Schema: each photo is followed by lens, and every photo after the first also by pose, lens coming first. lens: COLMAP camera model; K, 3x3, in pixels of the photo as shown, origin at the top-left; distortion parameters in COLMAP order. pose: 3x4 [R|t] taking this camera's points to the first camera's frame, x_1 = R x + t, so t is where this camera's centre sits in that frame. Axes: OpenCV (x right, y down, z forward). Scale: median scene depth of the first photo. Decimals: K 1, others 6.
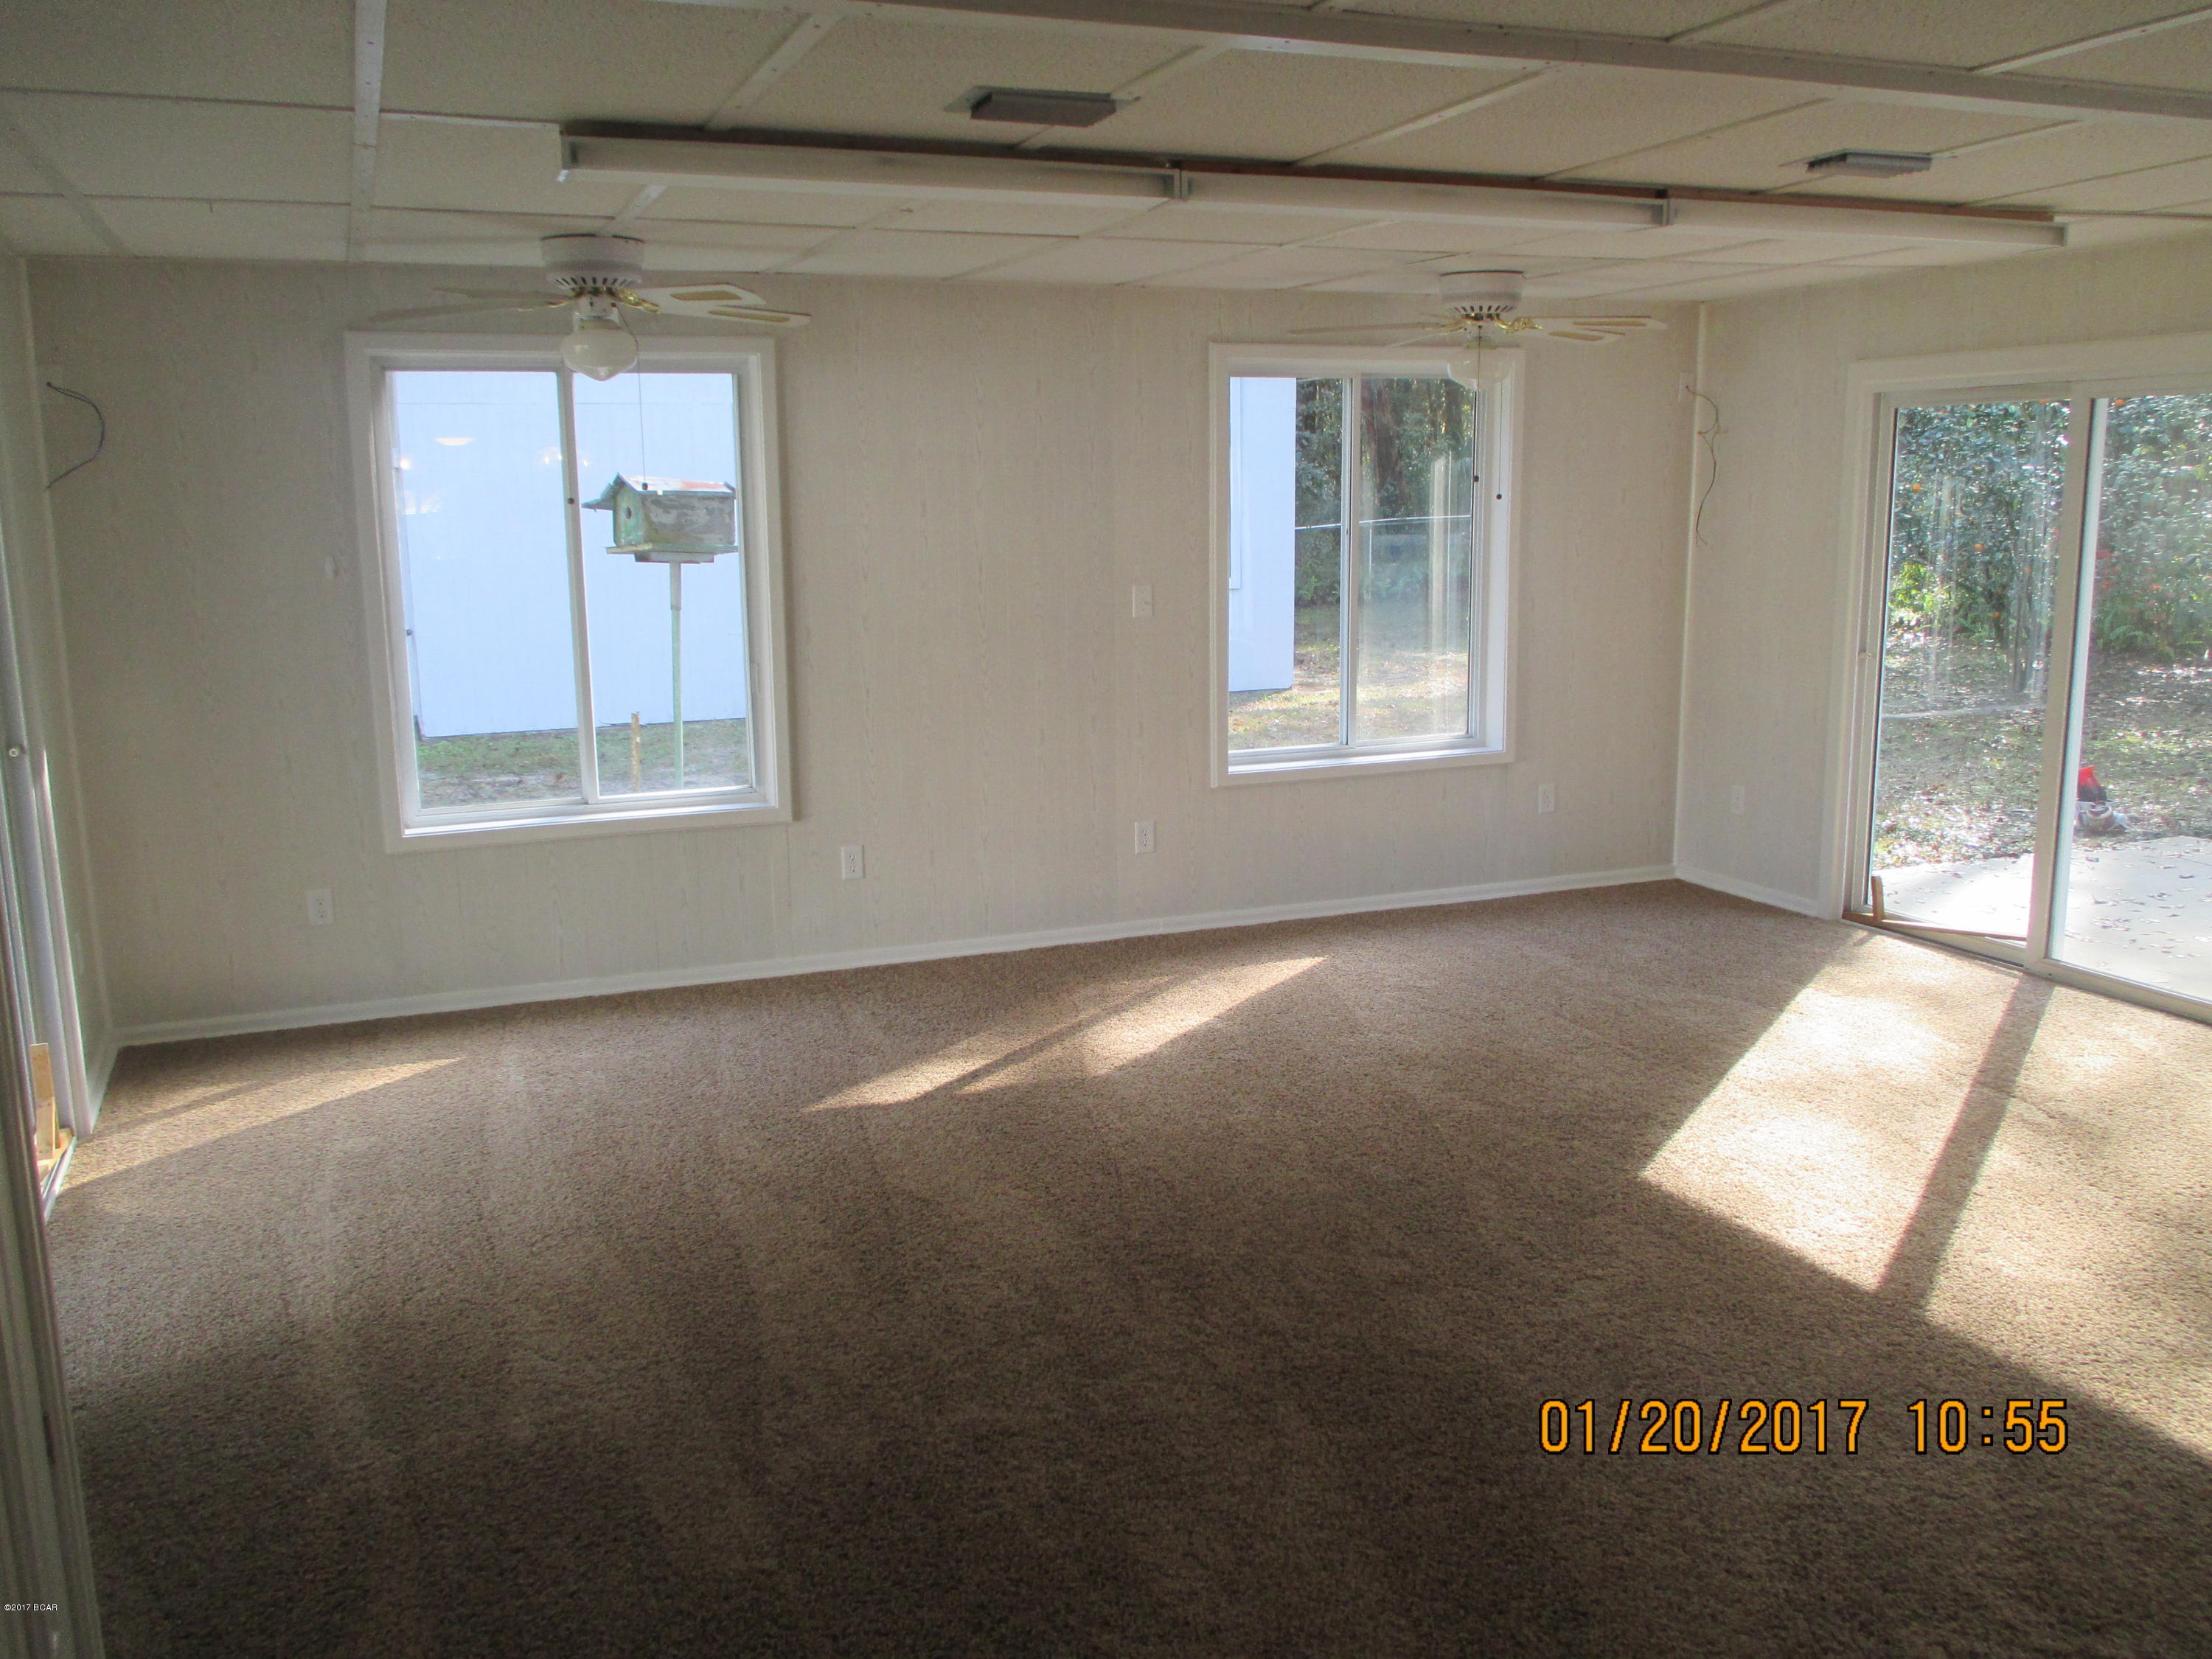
lens RADIAL K [[1844.2, 0, 1106.0], [0, 1844.2, 829.5], [0, 0, 1]] dist [-0.034587, -0.000846]
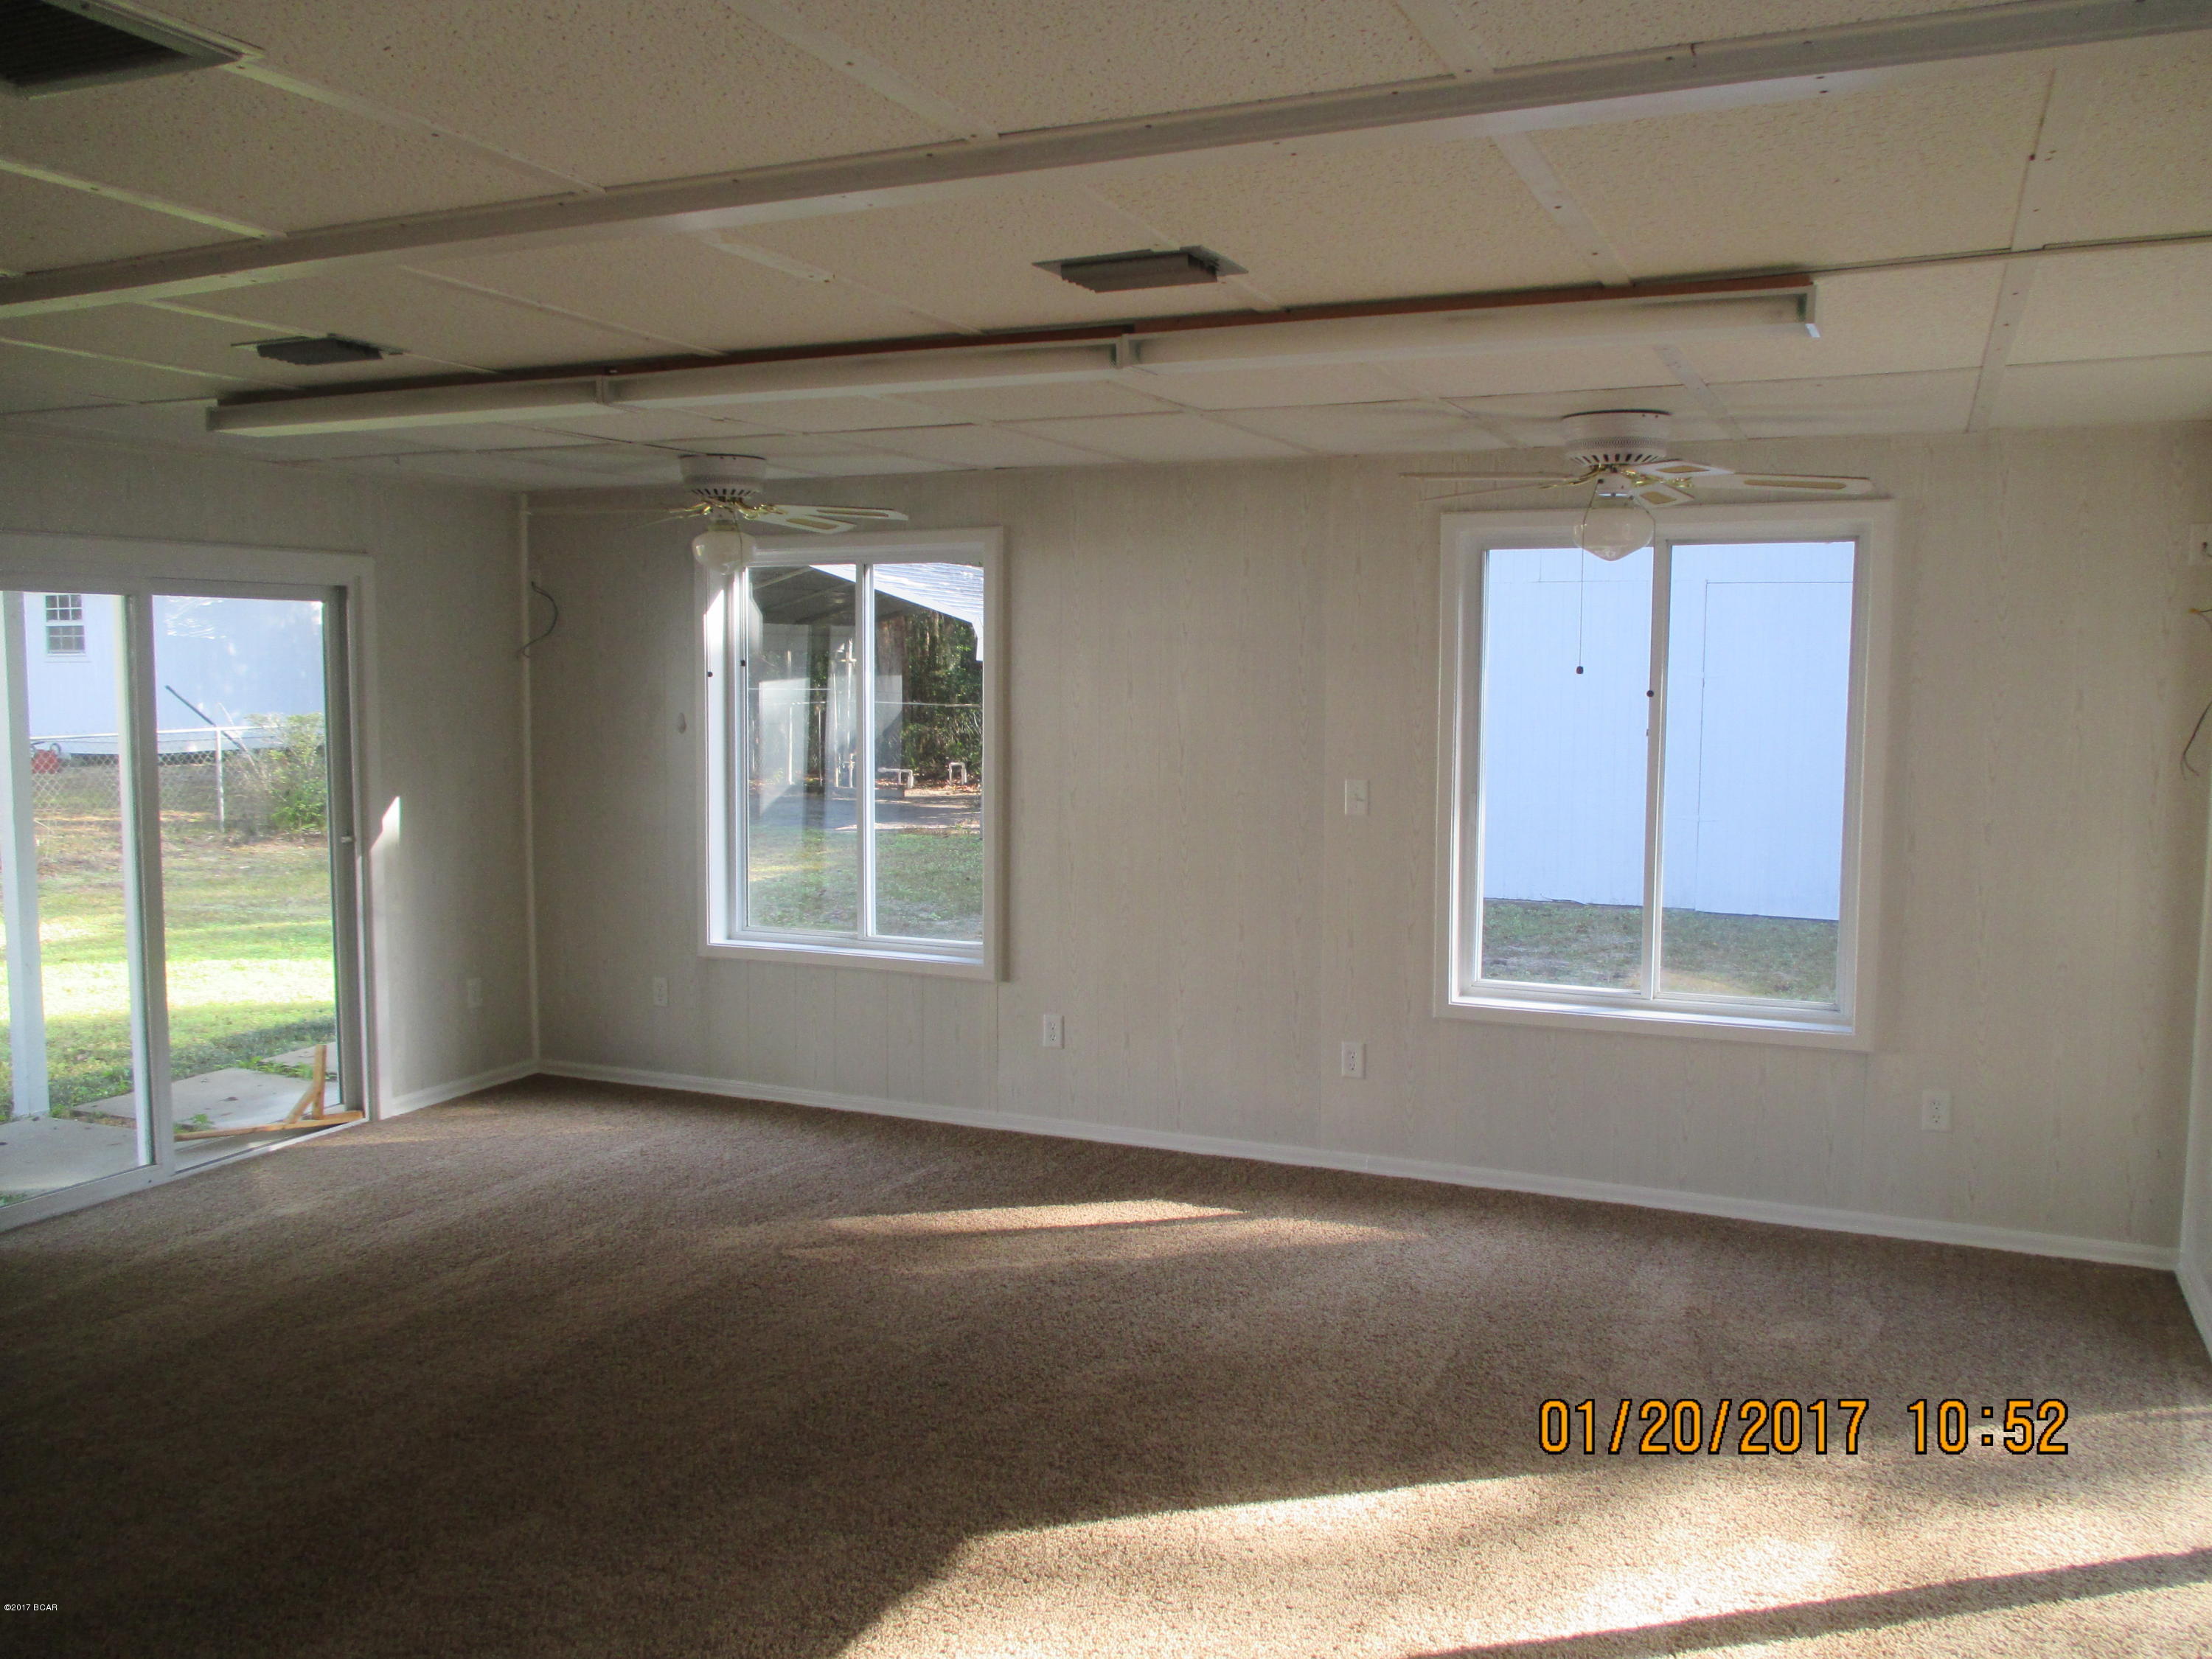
lens RADIAL K [[1844.2, 0, 1106.0], [0, 1844.2, 829.5], [0, 0, 1]] dist [-0.034587, -0.000846]
pose [[0.692091, 0.081082, -0.717242, 0.616665], [-0.145367, 0.988968, -0.028470, -0.068867], [0.707021, 0.123967, 0.696242, 0.303857]]
